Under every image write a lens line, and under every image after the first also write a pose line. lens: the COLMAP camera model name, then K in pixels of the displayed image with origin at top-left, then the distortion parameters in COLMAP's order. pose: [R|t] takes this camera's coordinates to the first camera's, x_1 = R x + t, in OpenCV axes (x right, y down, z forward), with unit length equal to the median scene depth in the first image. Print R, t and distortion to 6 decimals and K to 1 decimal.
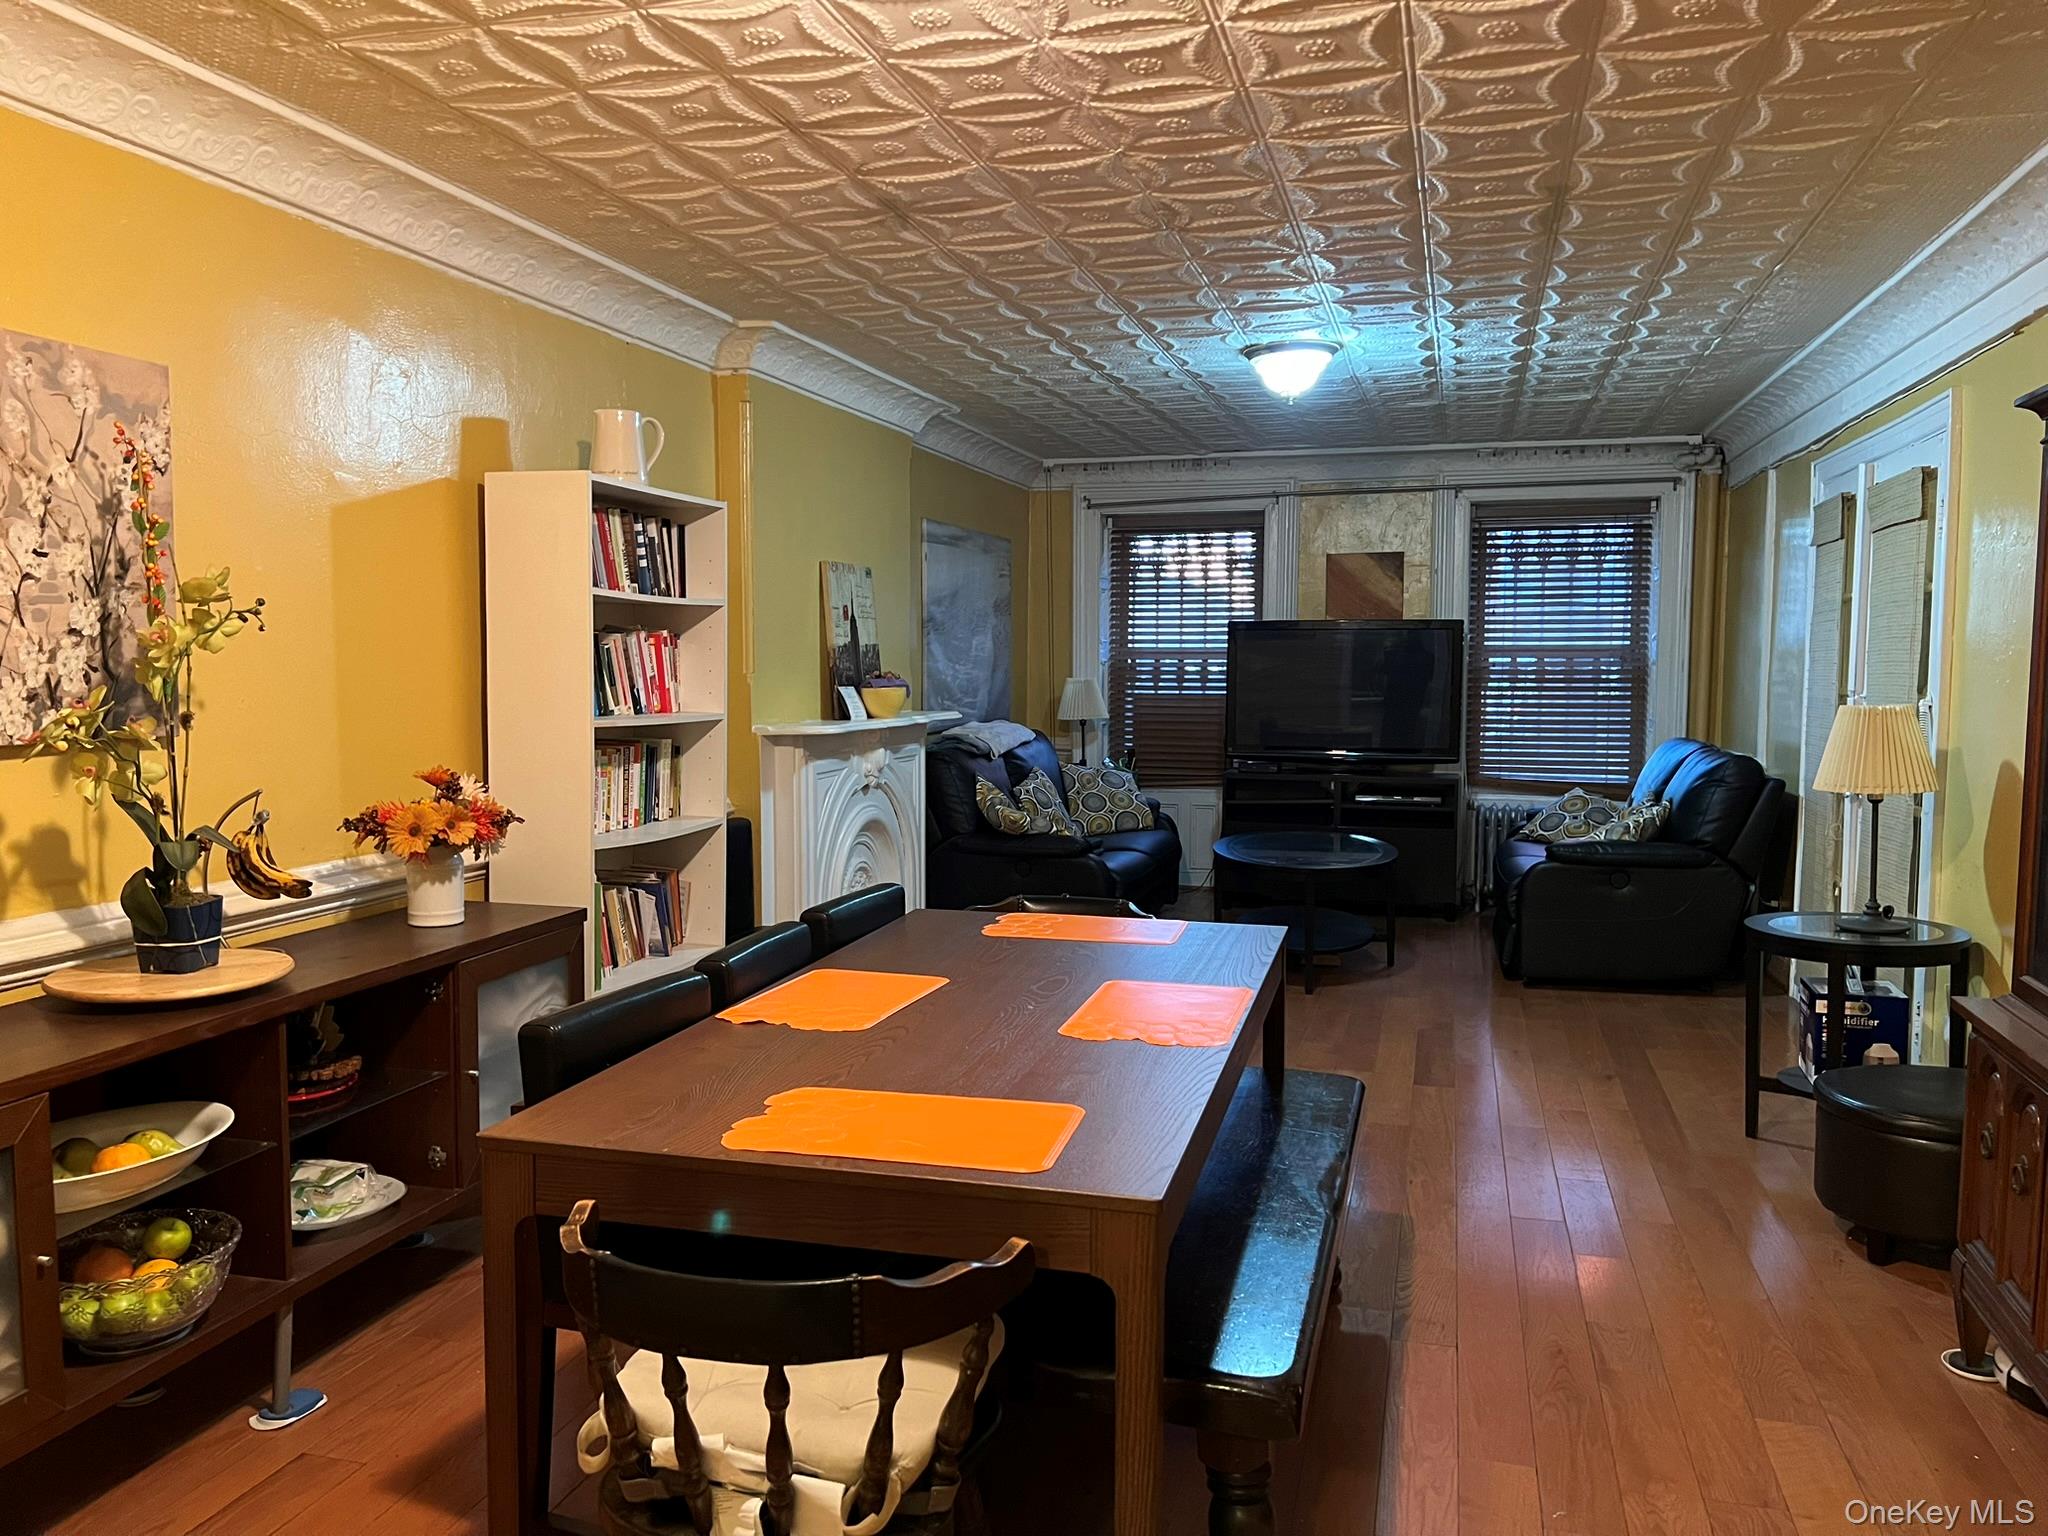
lens RADIAL K [[1536.7, 0, 1018.8], [0, 1536.7, 767.9], [0, 0, 1]] dist [0.040684, -0.030953]
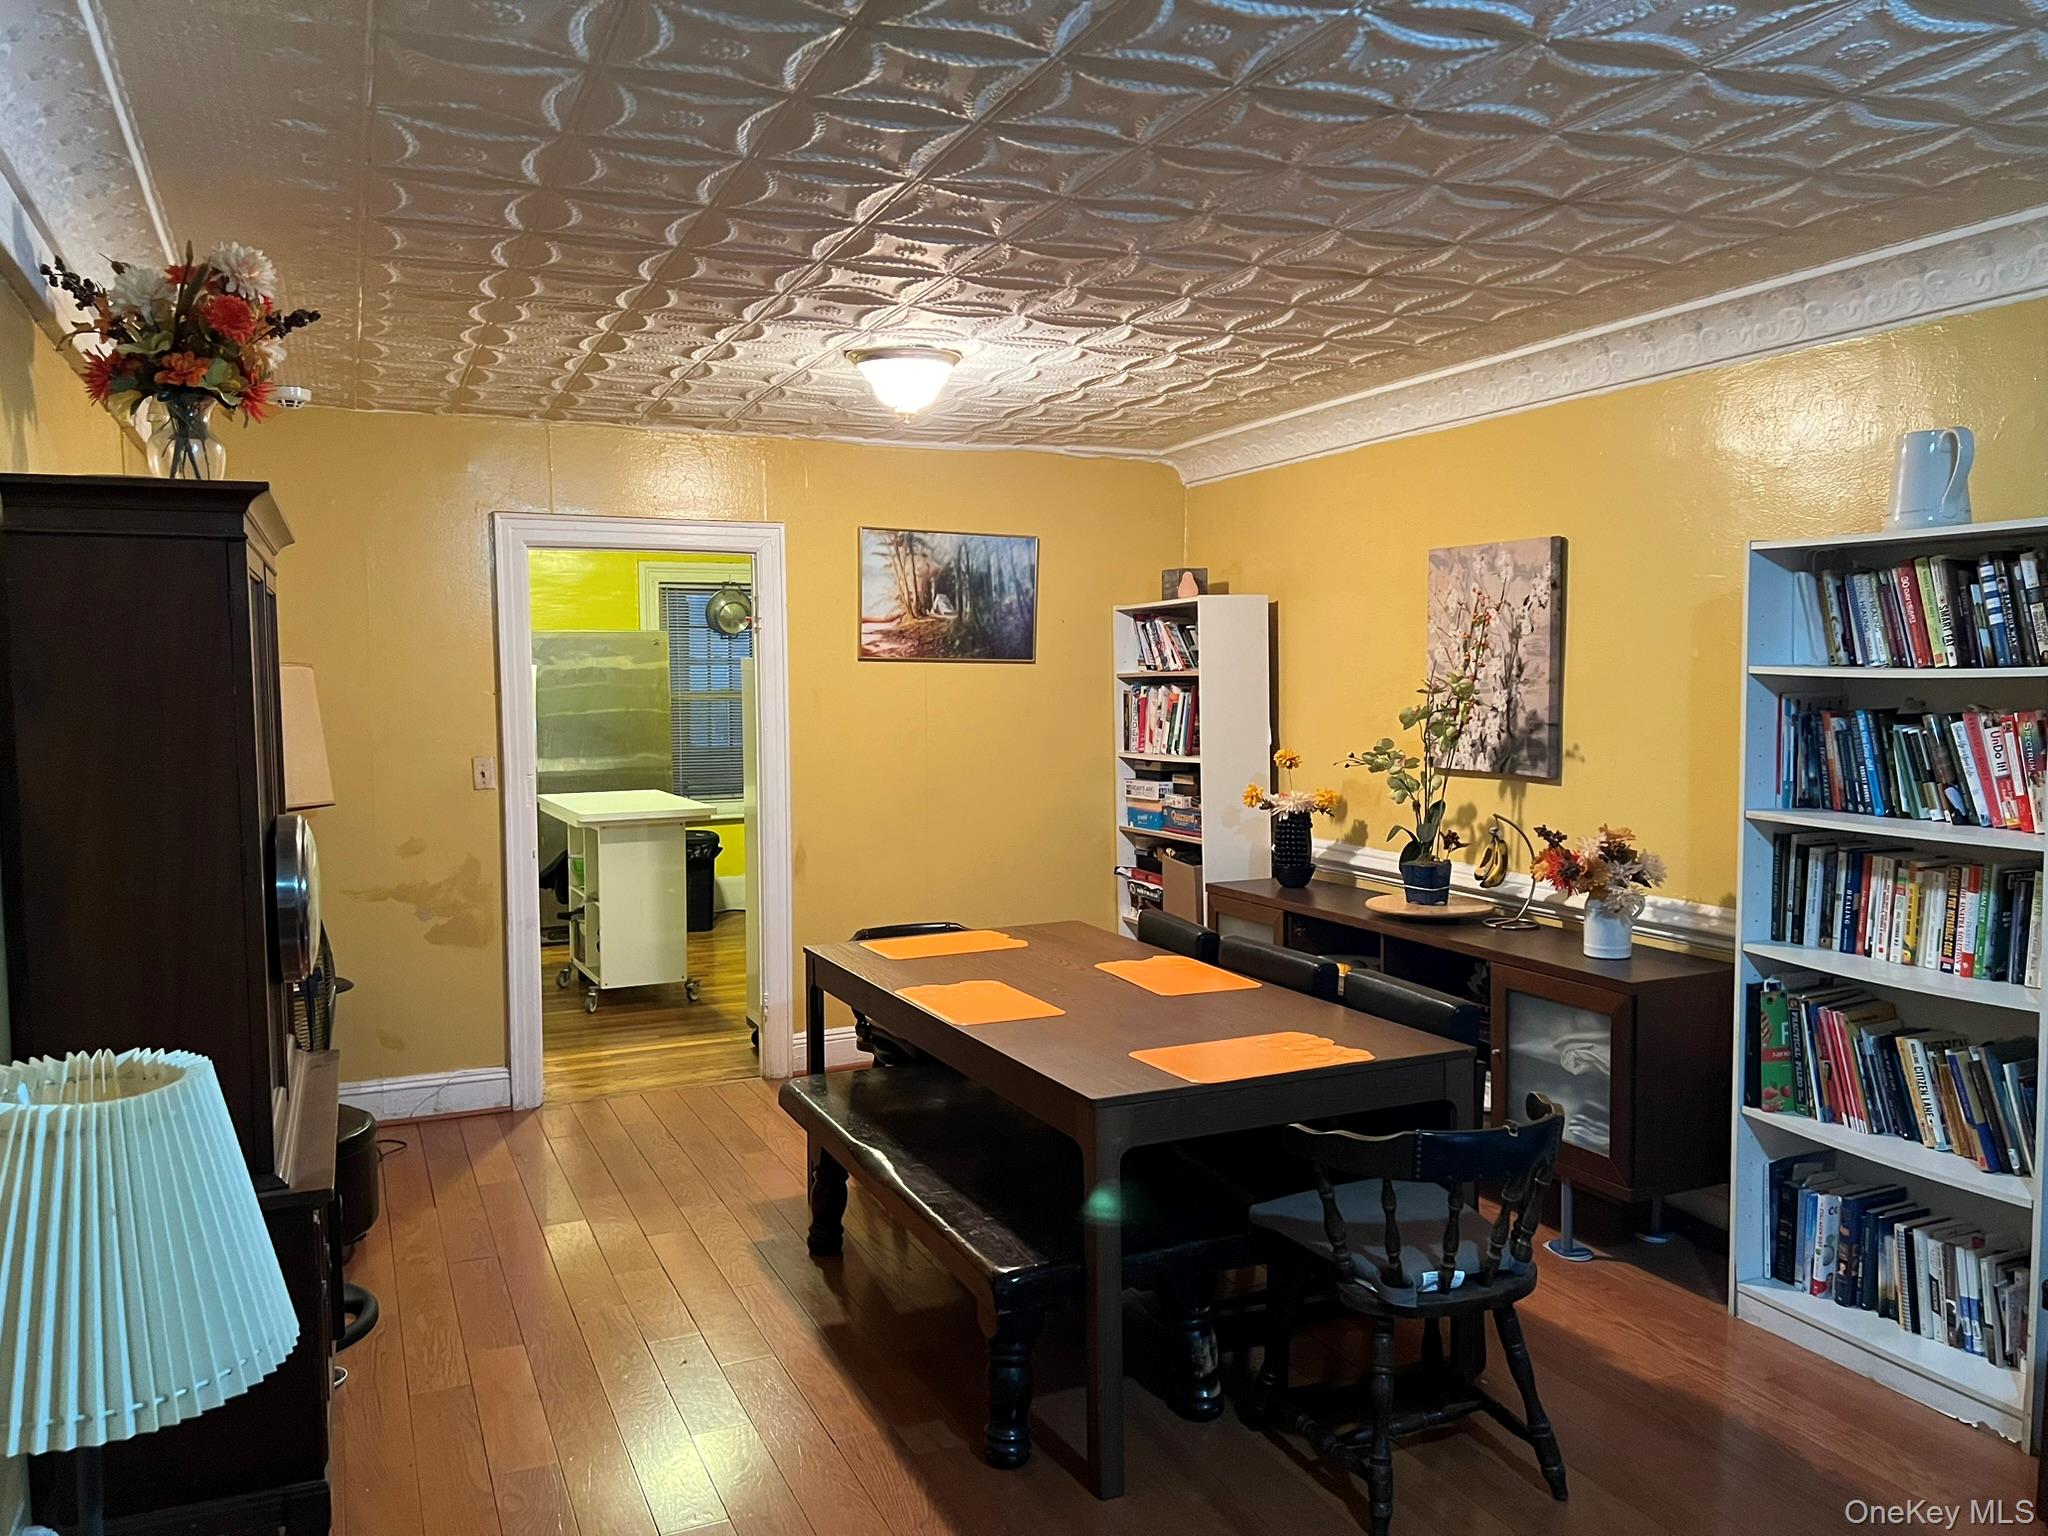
lens RADIAL K [[1536.7, 0, 1023.4], [0, 1536.7, 771.8], [0, 0, 1]] dist [0.040684, -0.030953]
pose [[-0.763392, 0.045759, -0.644313, 0.328835], [-0.043078, 0.991660, 0.121467, -0.074612], [0.644497, 0.120483, -0.755054, 0.718637]]
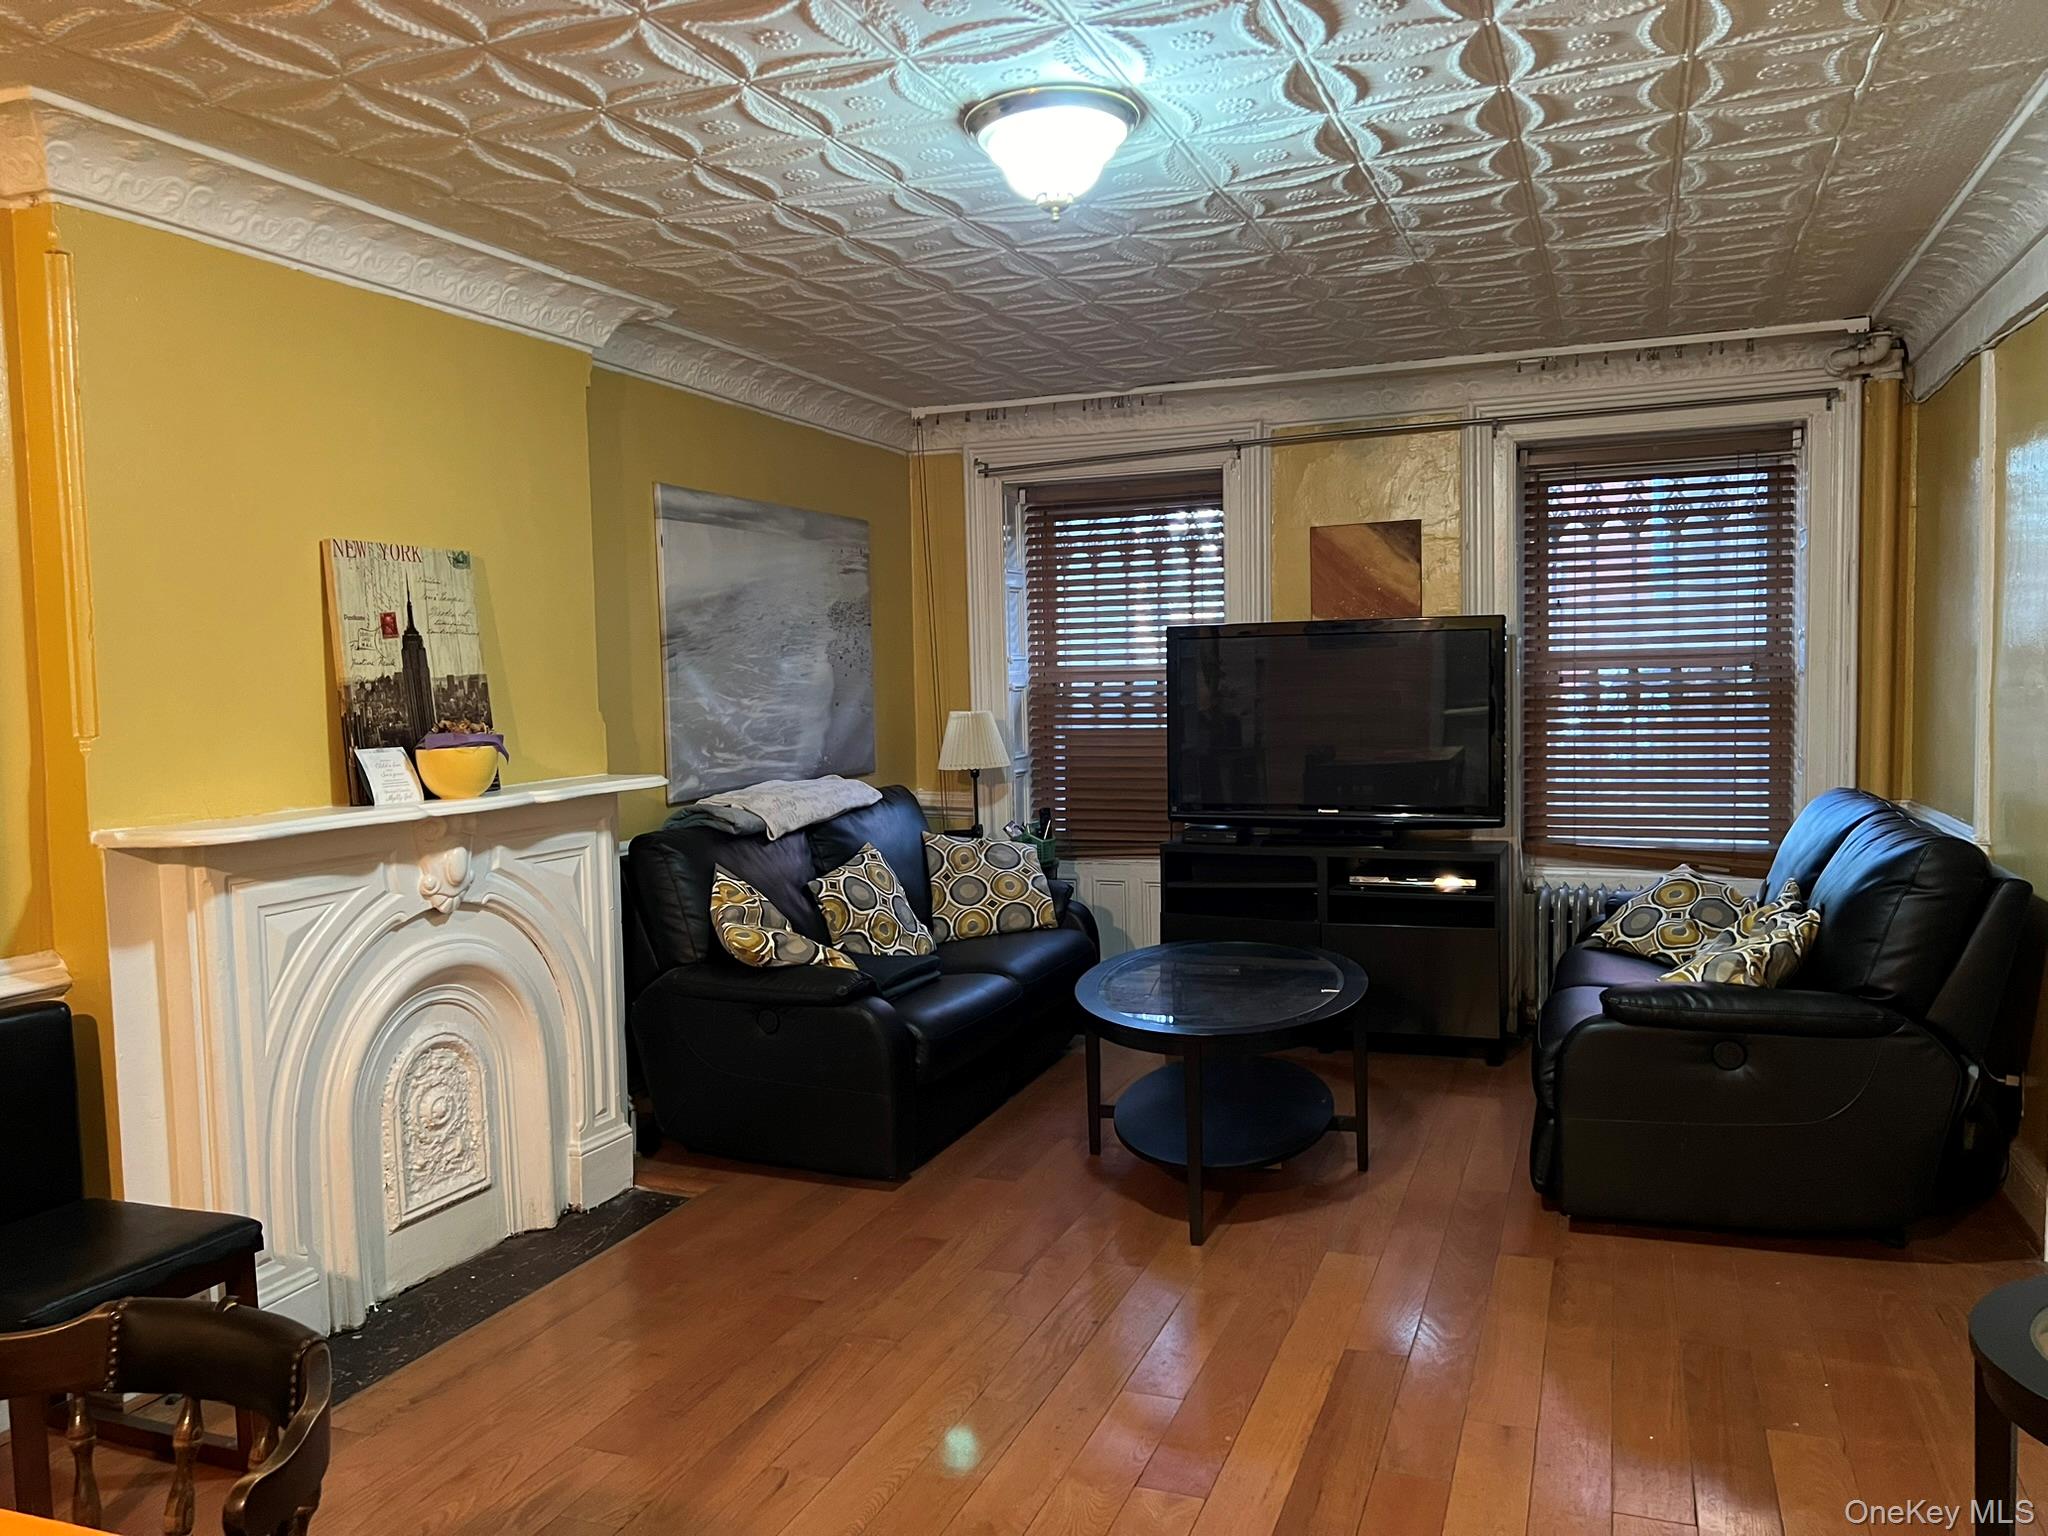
lens RADIAL K [[1536.7, 0, 1024.1], [0, 1536.7, 766.4], [0, 0, 1]] dist [0.040684, -0.030953]
pose [[0.995113, -0.017636, -0.097150, 0.149303], [0.016466, 0.999782, -0.012838, -0.025701], [0.097356, 0.011175, 0.995187, 0.321384]]
